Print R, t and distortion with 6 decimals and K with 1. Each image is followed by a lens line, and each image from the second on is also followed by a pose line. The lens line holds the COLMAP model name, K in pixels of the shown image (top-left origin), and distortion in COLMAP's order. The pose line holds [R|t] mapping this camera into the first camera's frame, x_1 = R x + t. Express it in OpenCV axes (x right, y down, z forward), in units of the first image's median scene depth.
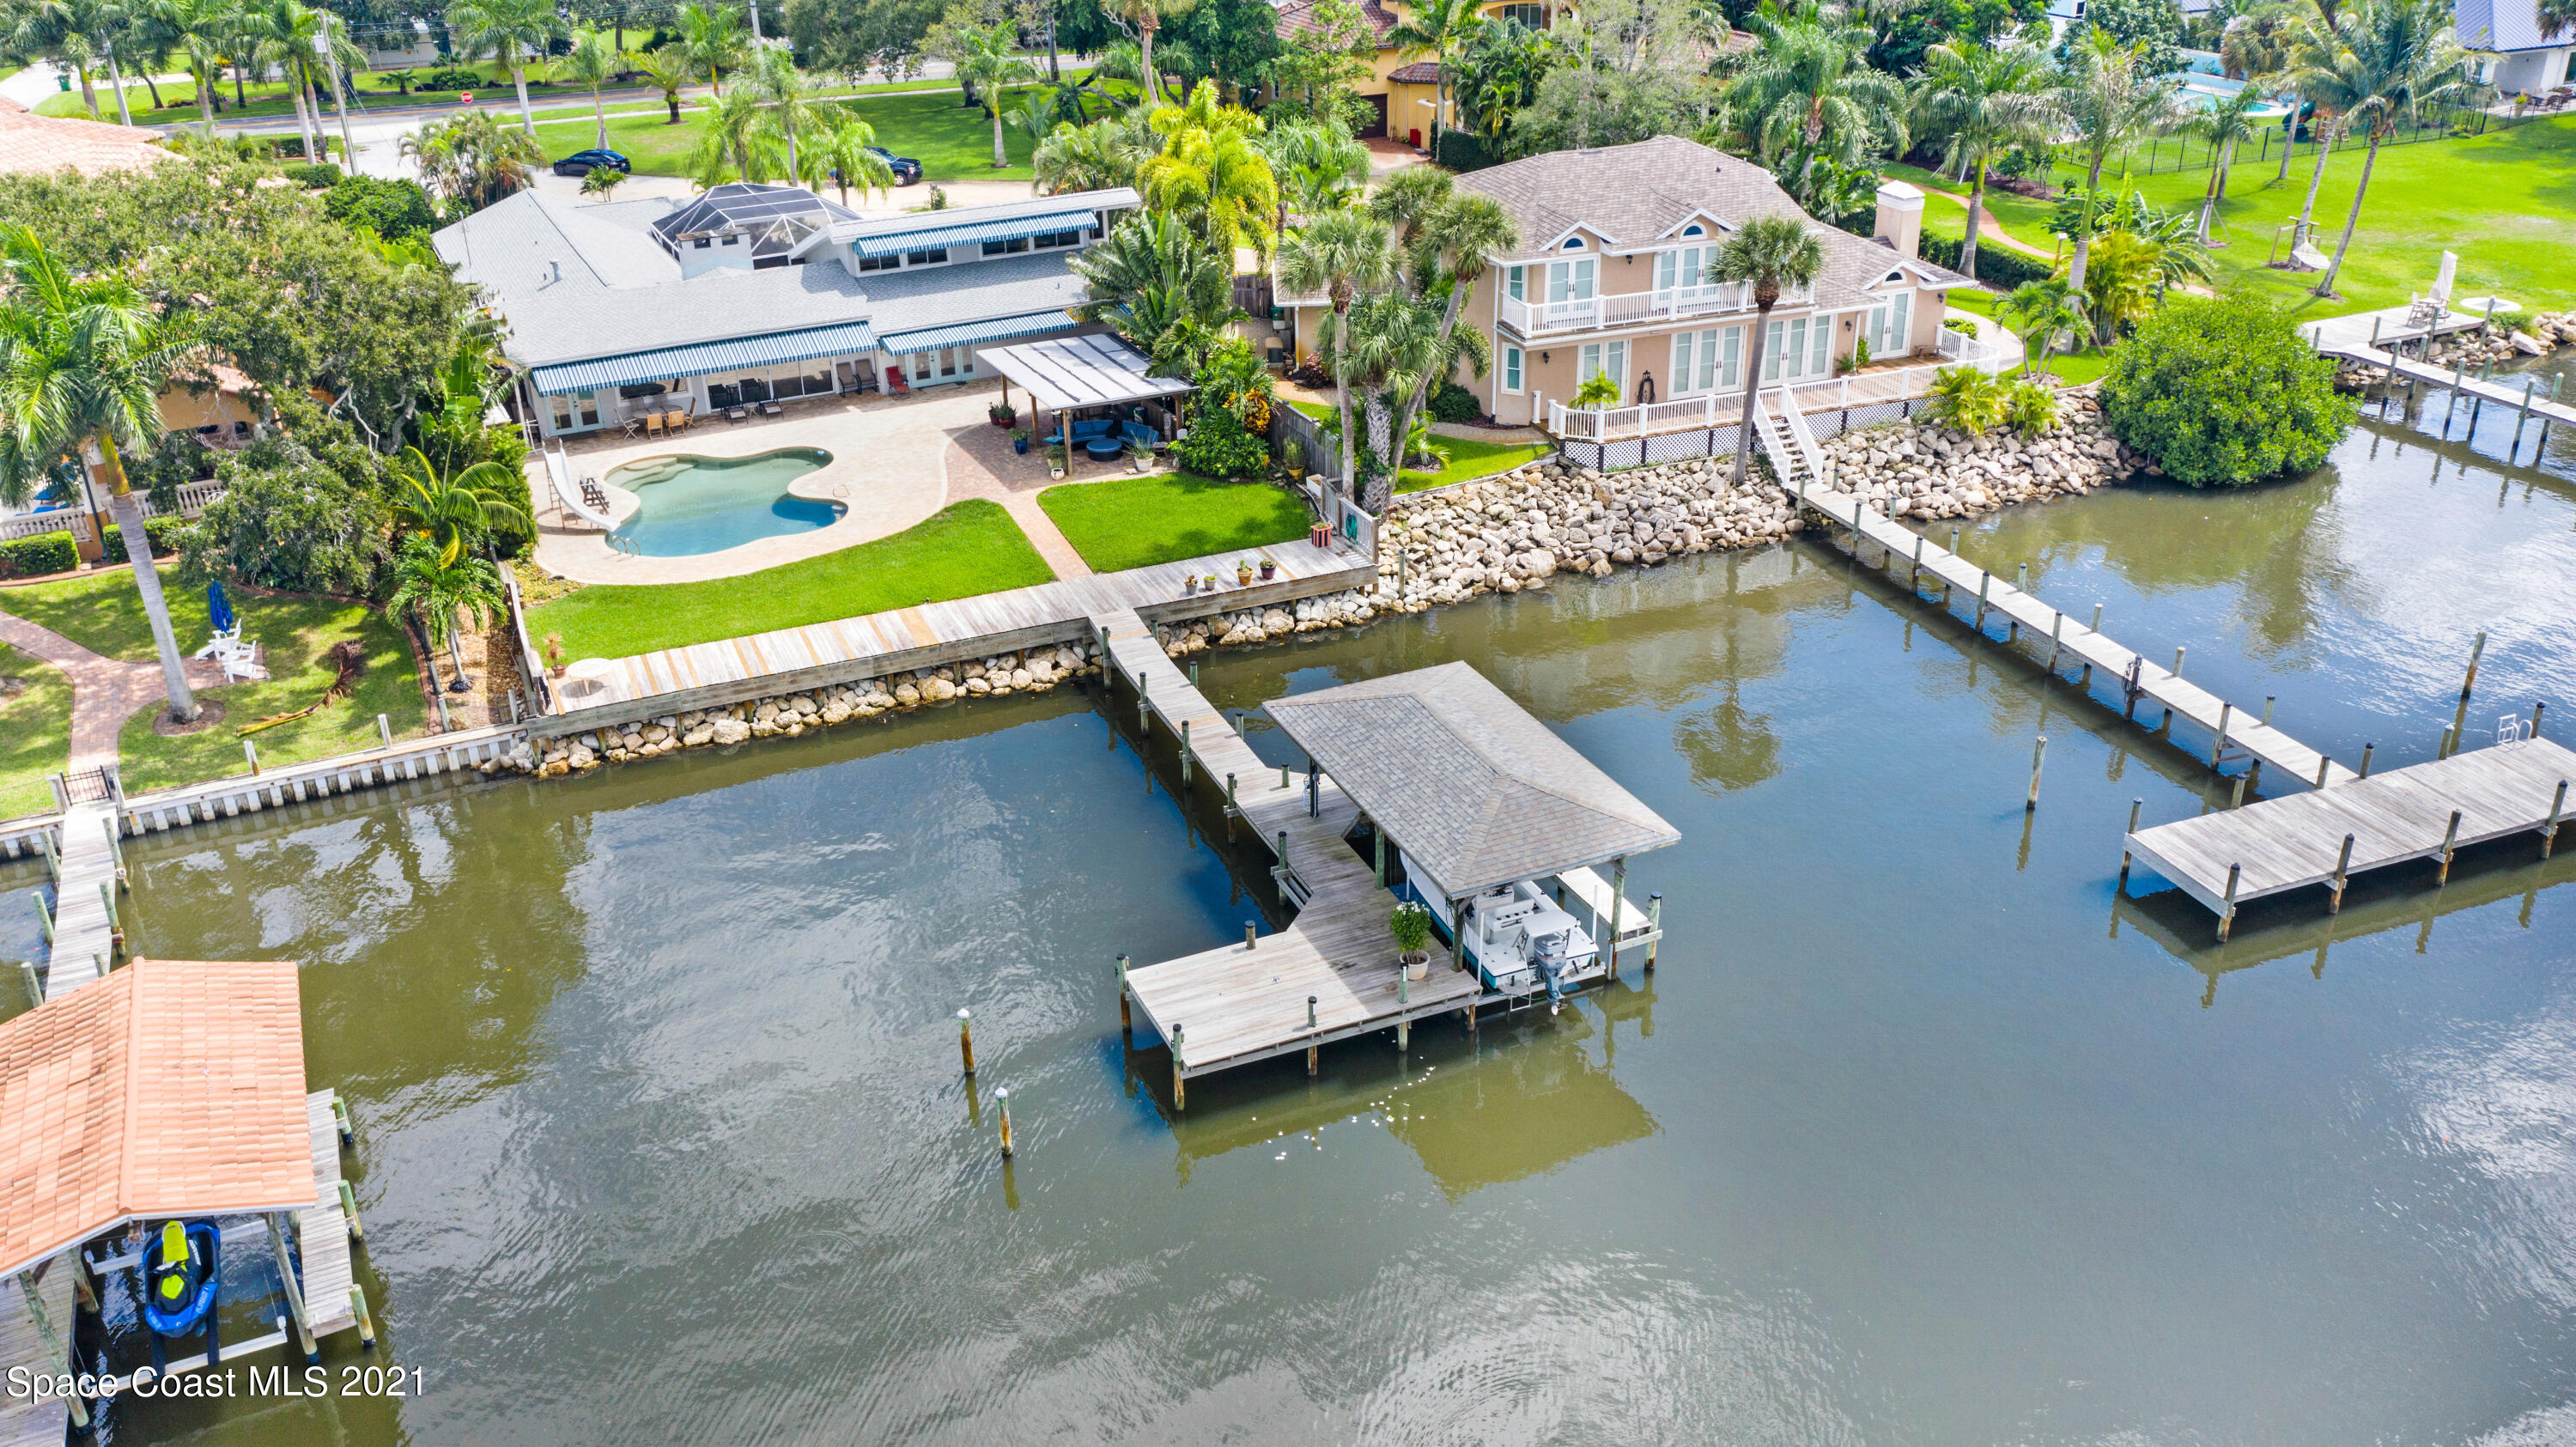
lens RADIAL K [[2032.4, 0, 1295.2], [0, 2032.4, 726.1], [0, 0, 1]] dist [-0.015193, 0.008917]
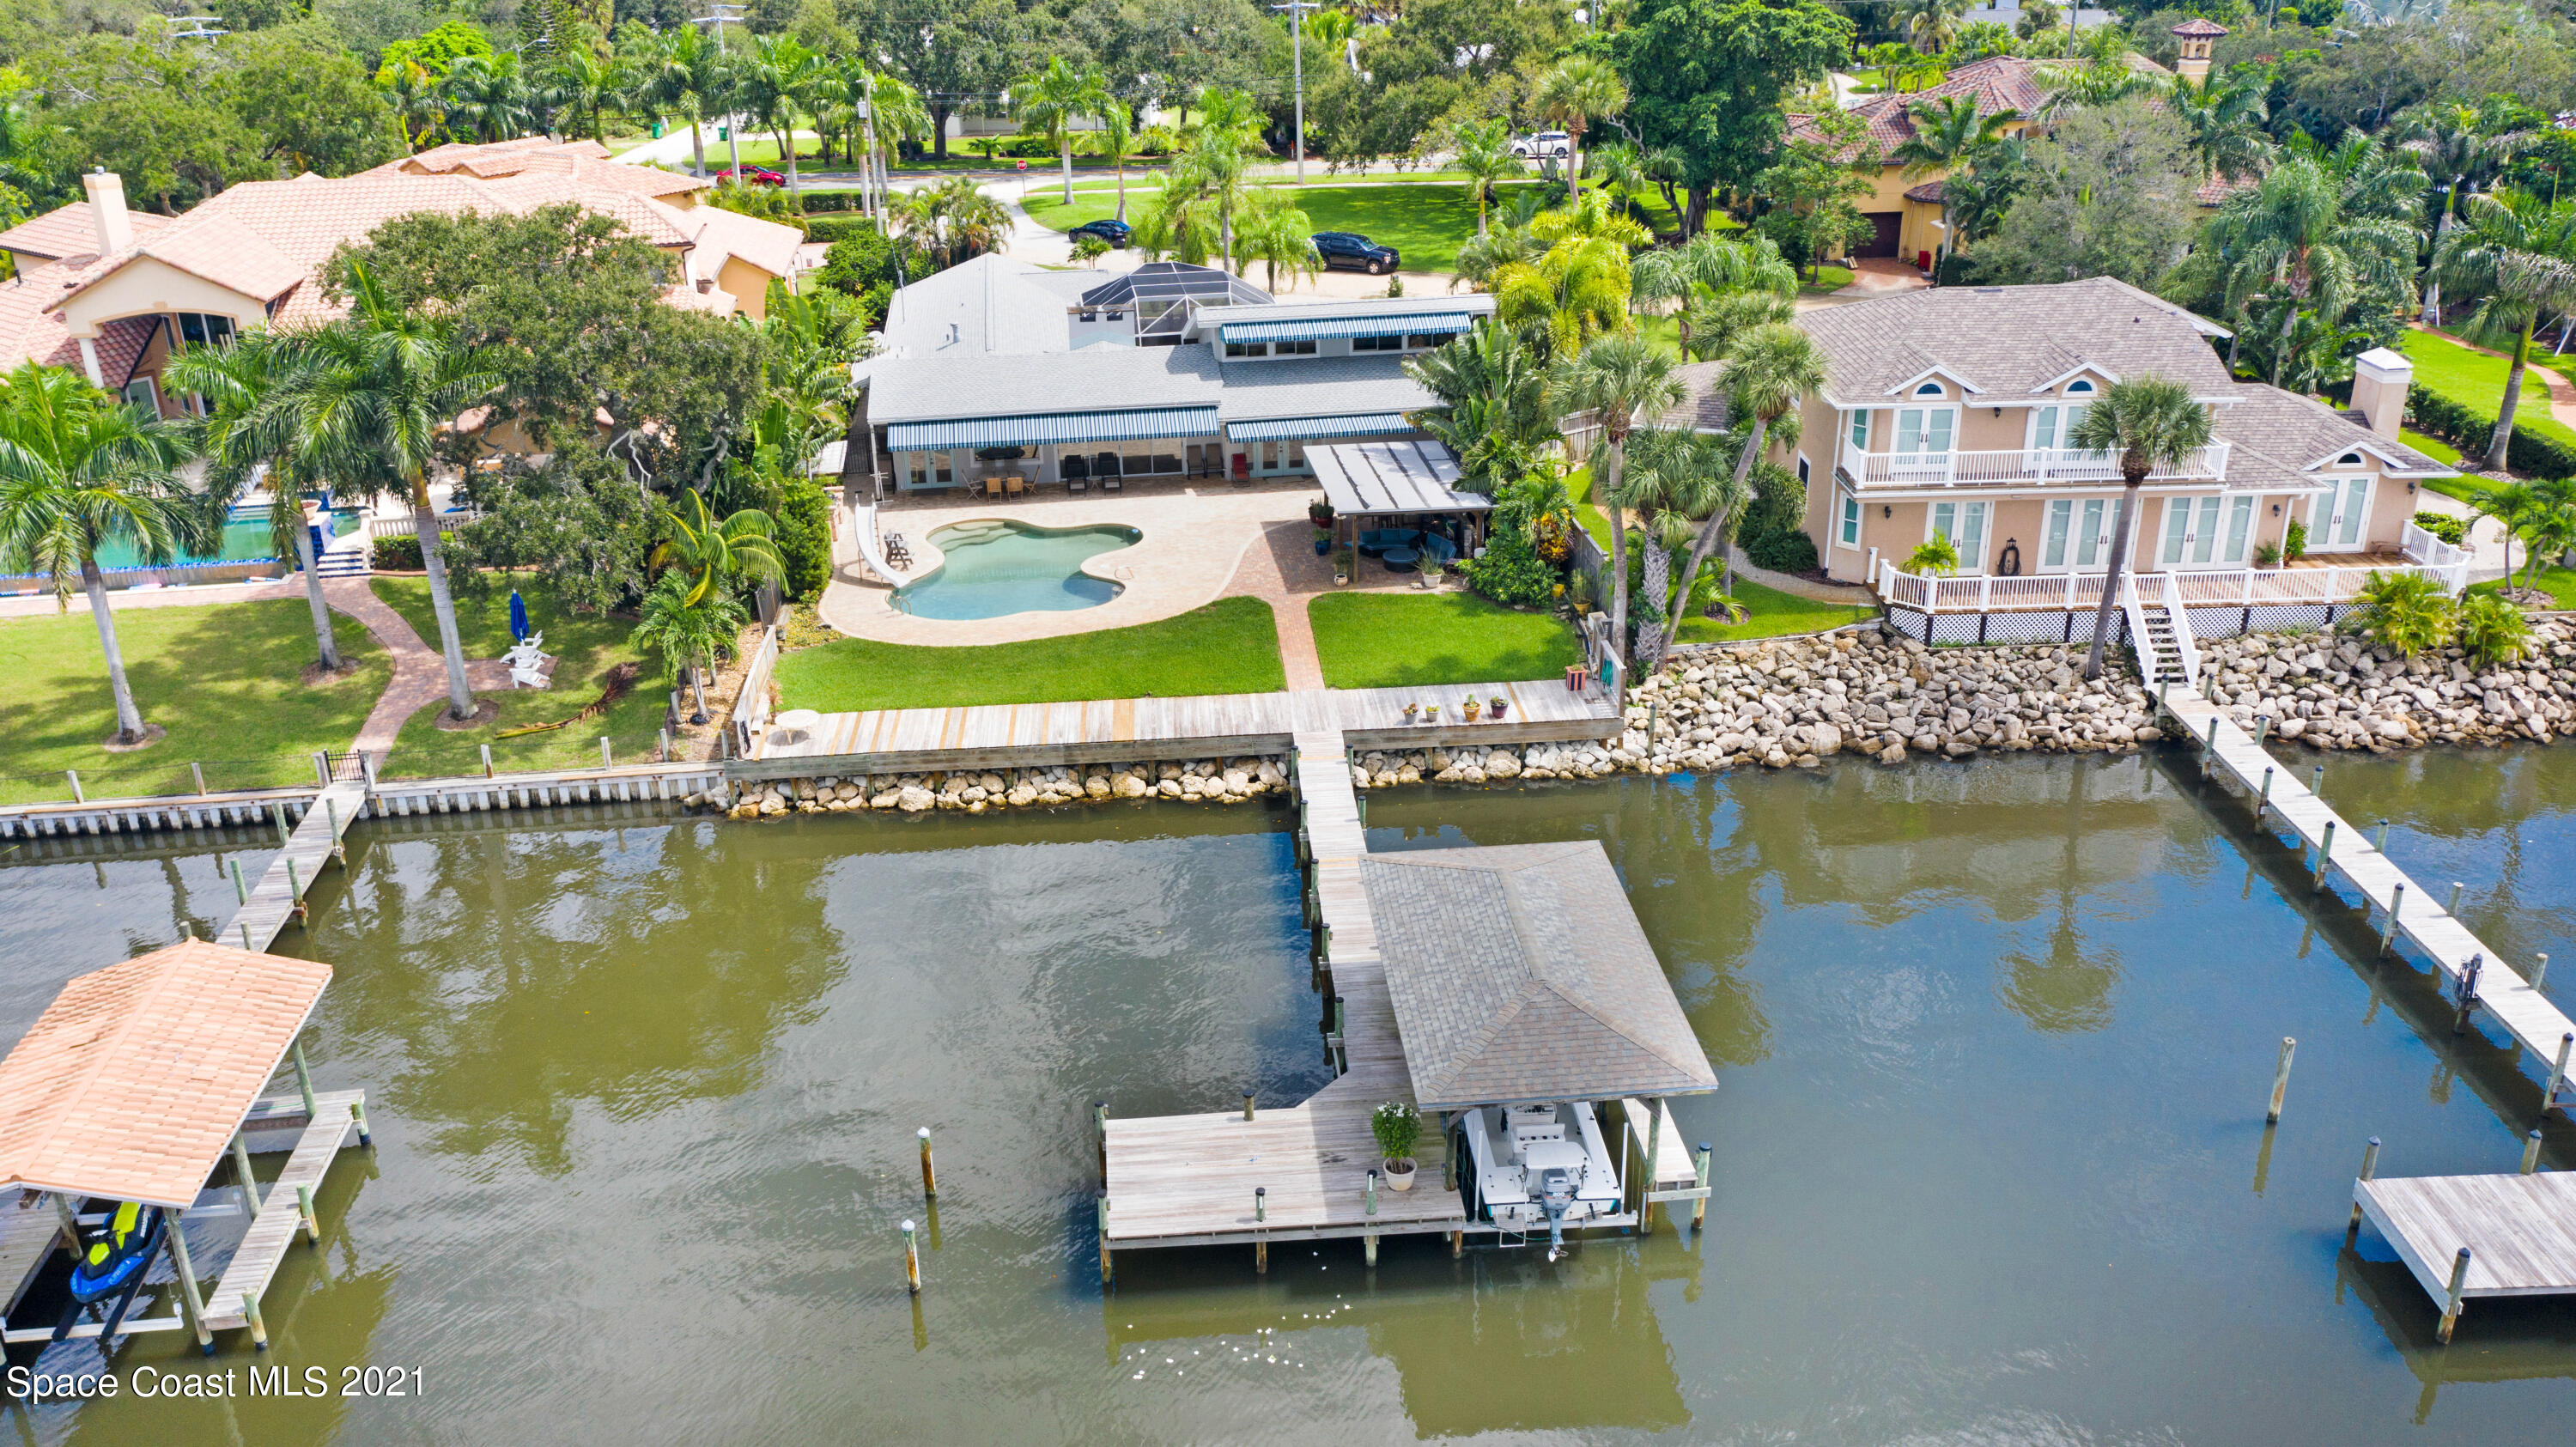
lens RADIAL K [[2032.4, 0, 1295.2], [0, 2032.4, 726.1], [0, 0, 1]] dist [-0.015193, 0.008917]
pose [[0.946332, 0.131788, -0.295107, 0.162997], [-0.144076, 0.989361, -0.020188, -0.033985], [0.289307, 0.061623, 0.955251, 0.077157]]
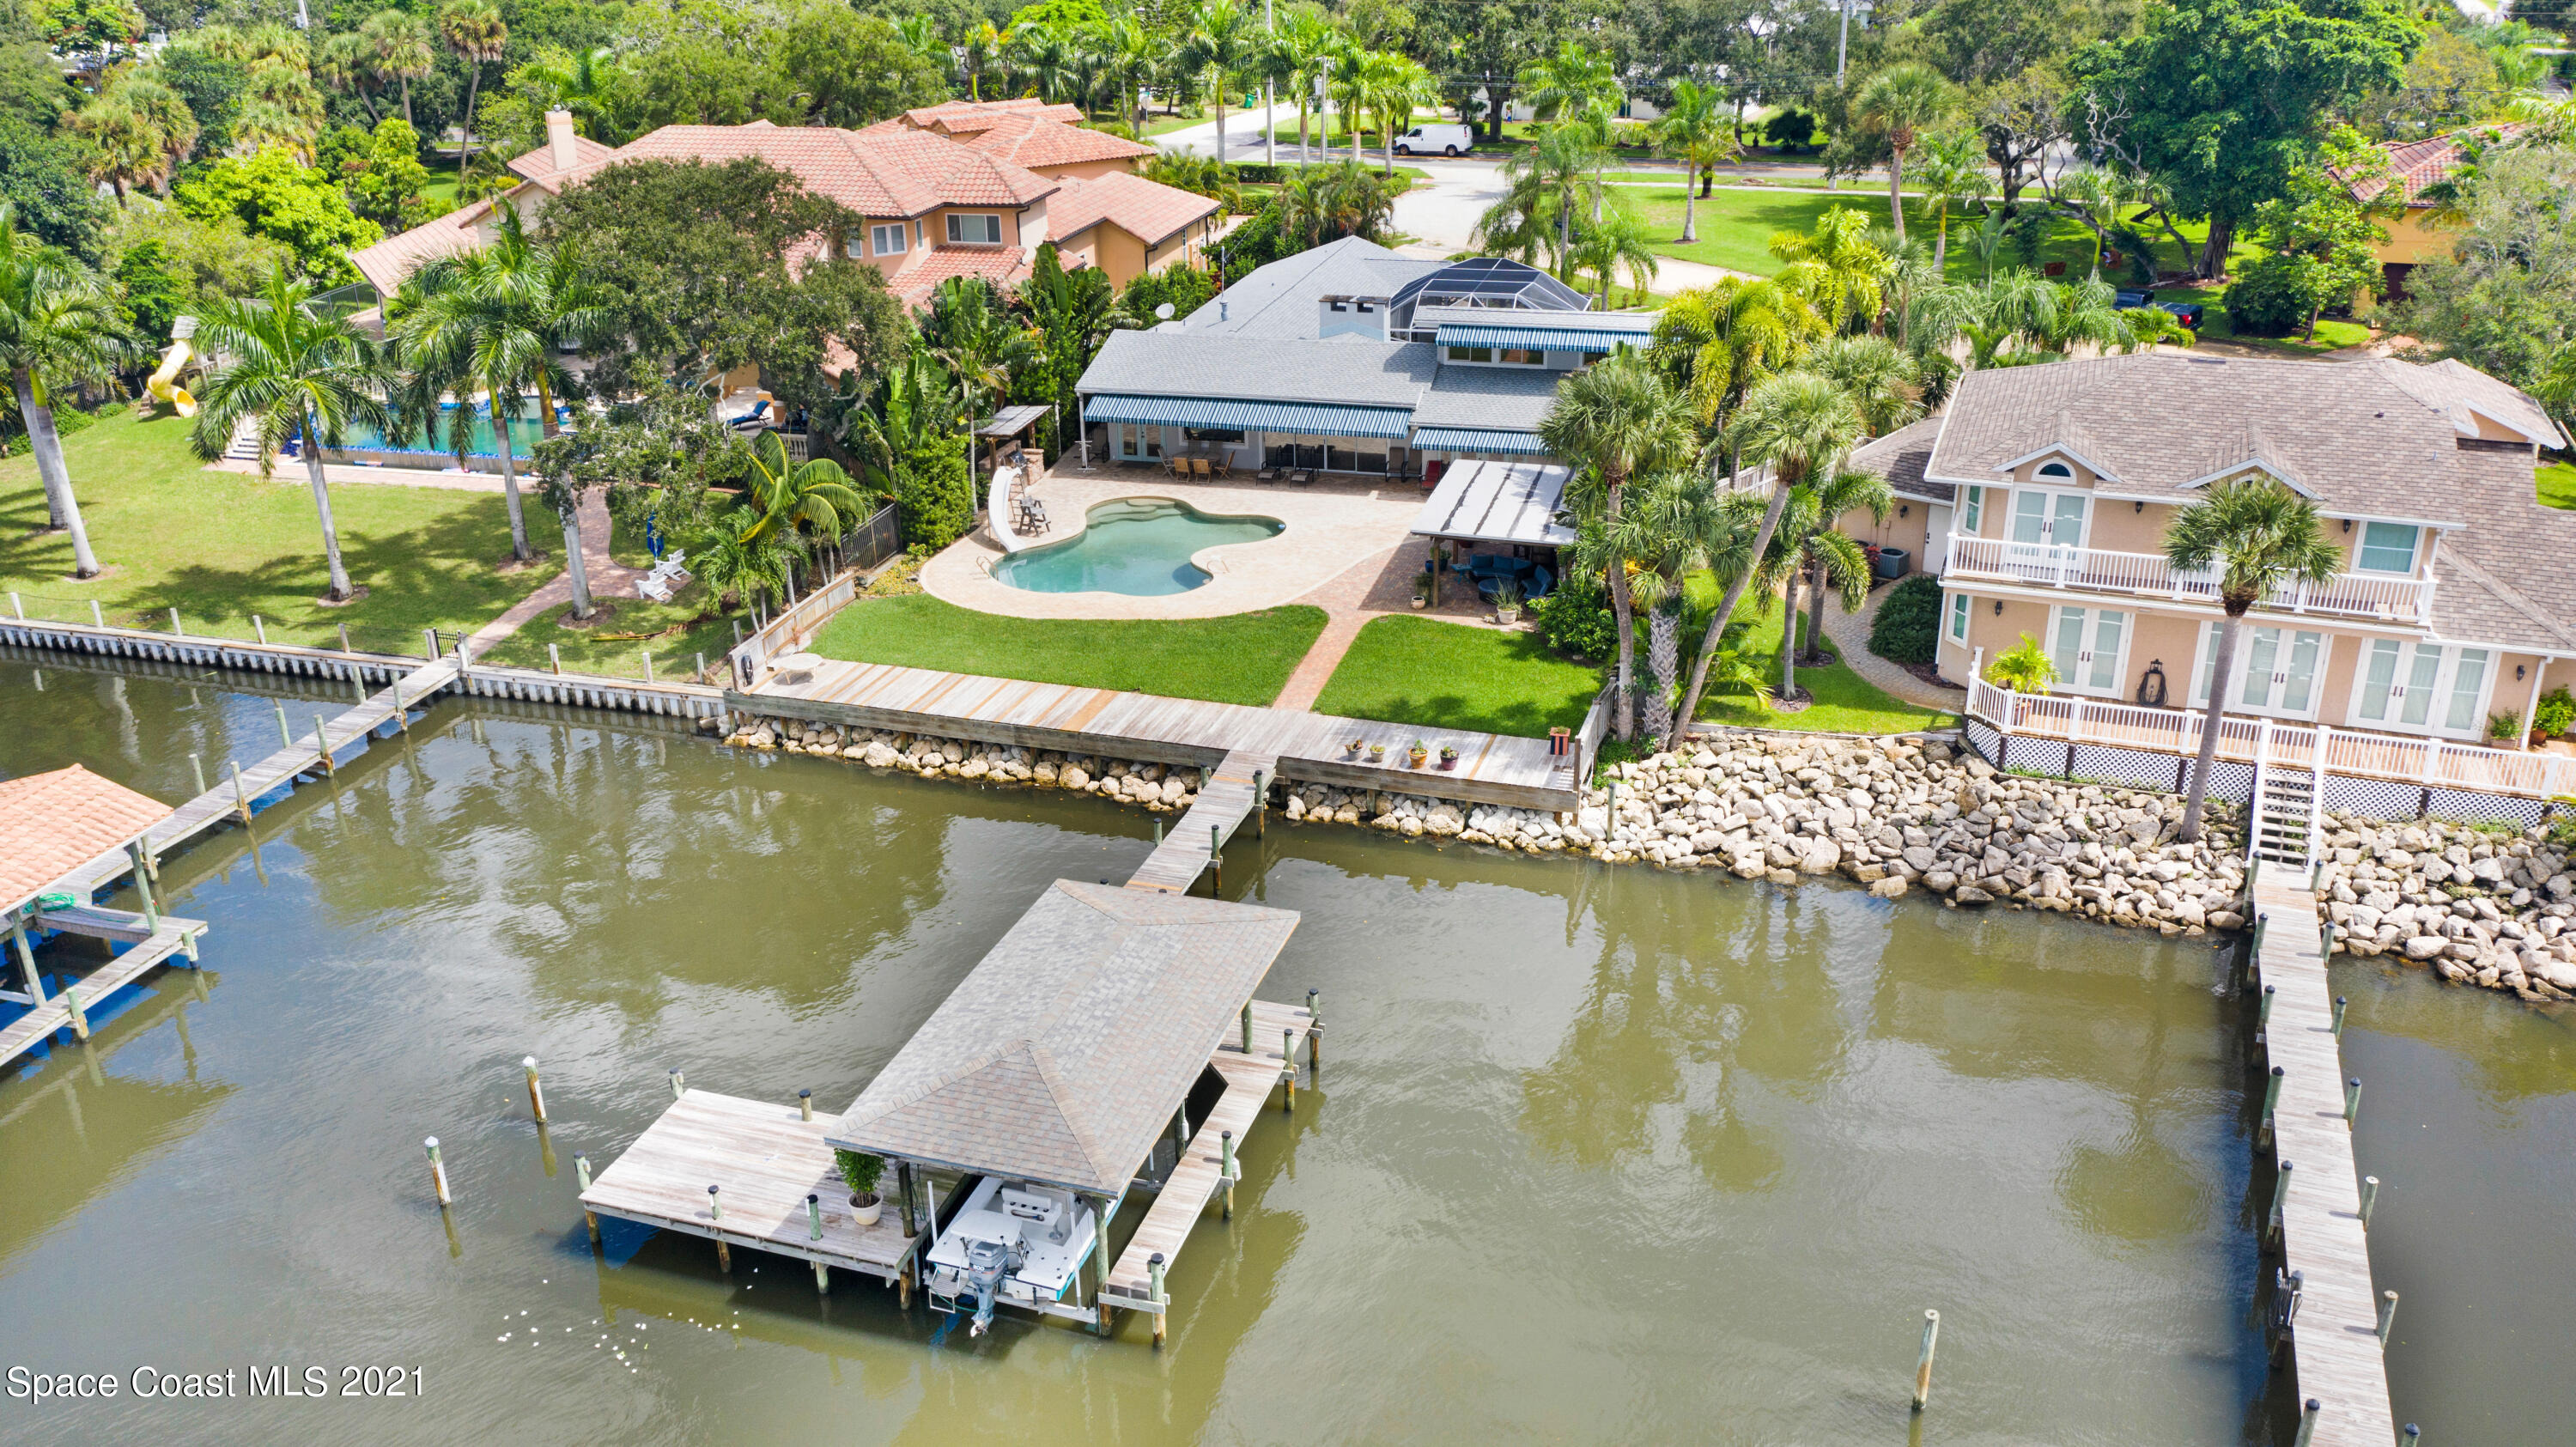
lens RADIAL K [[2032.4, 0, 1295.2], [0, 2032.4, 726.1], [0, 0, 1]] dist [-0.015193, 0.008917]
pose [[0.750032, 0.270622, -0.603503, 0.423941], [-0.290762, 0.954471, 0.066645, -0.120408], [0.594062, 0.125490, 0.794571, 0.257249]]
